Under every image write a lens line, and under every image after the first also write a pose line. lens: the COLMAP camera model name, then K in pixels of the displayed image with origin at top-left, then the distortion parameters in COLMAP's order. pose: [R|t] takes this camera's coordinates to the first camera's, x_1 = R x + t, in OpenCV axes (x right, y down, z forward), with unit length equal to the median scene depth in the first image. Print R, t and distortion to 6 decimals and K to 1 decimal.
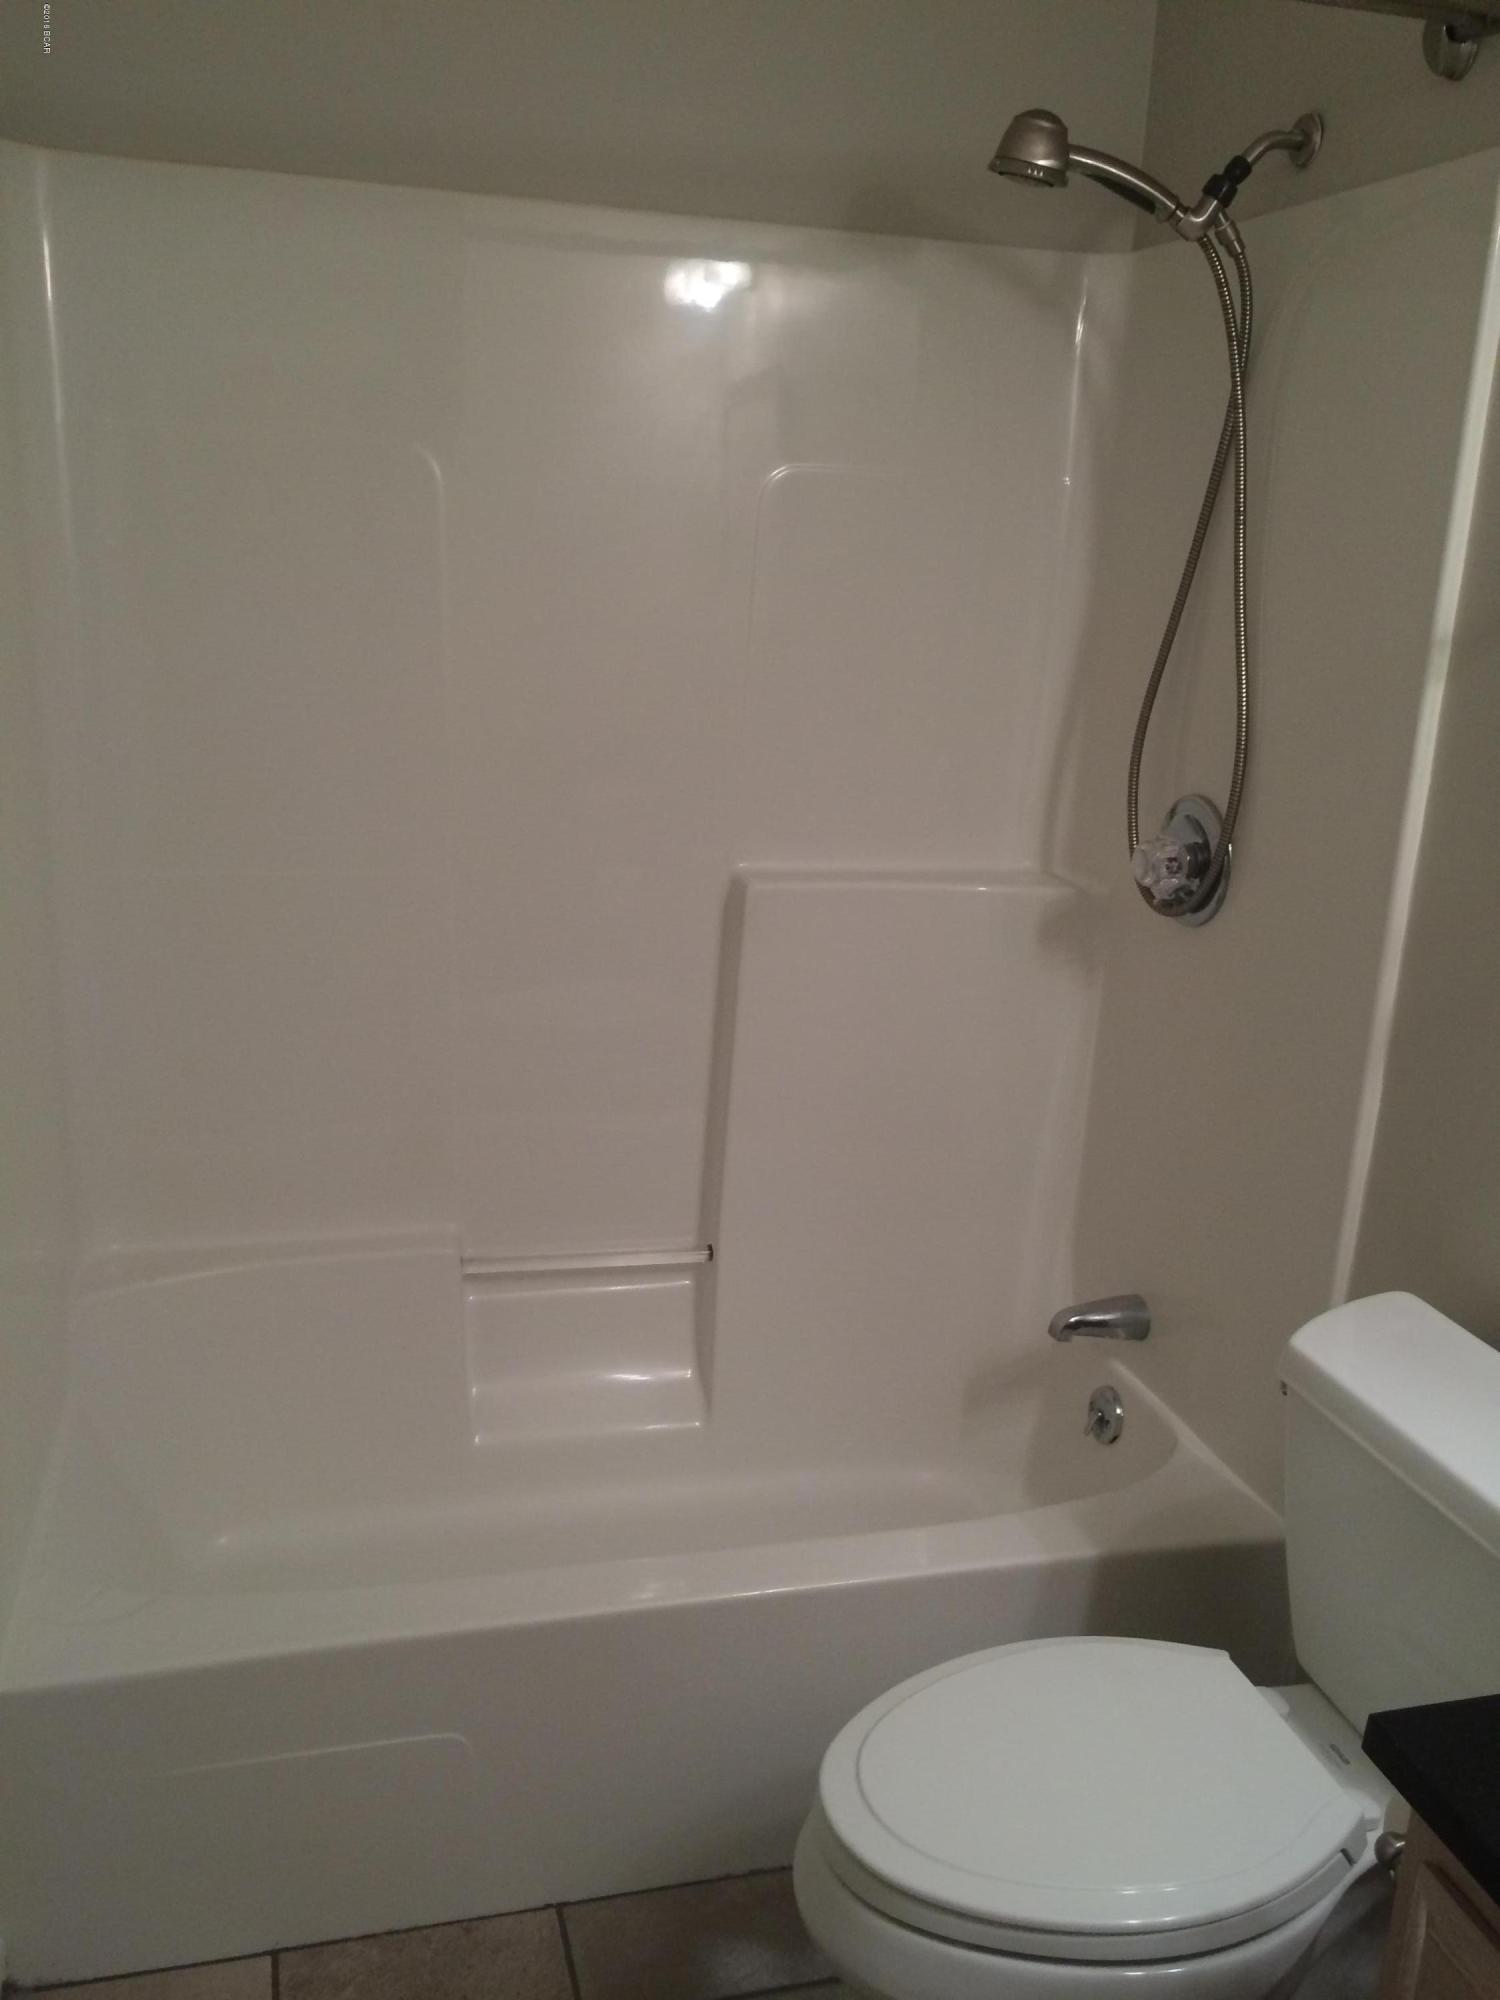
lens RADIAL K [[1712.8, 0, 741.5], [0, 1712.8, 998.2], [0, 0, 1]] dist [0.085248, -0.123752]
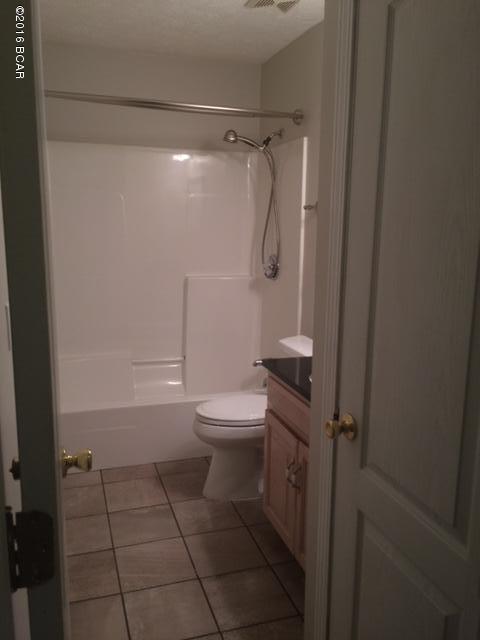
lens RADIAL K [[548.1, 0, 243.2], [0, 548.1, 320.7], [0, 0, 1]] dist [0.085248, -0.123752]
pose [[0.997840, -0.042707, 0.049904, 0.082385], [0.046890, 0.995200, -0.085893, 0.210685], [-0.045997, 0.088048, 0.995054, -0.599289]]
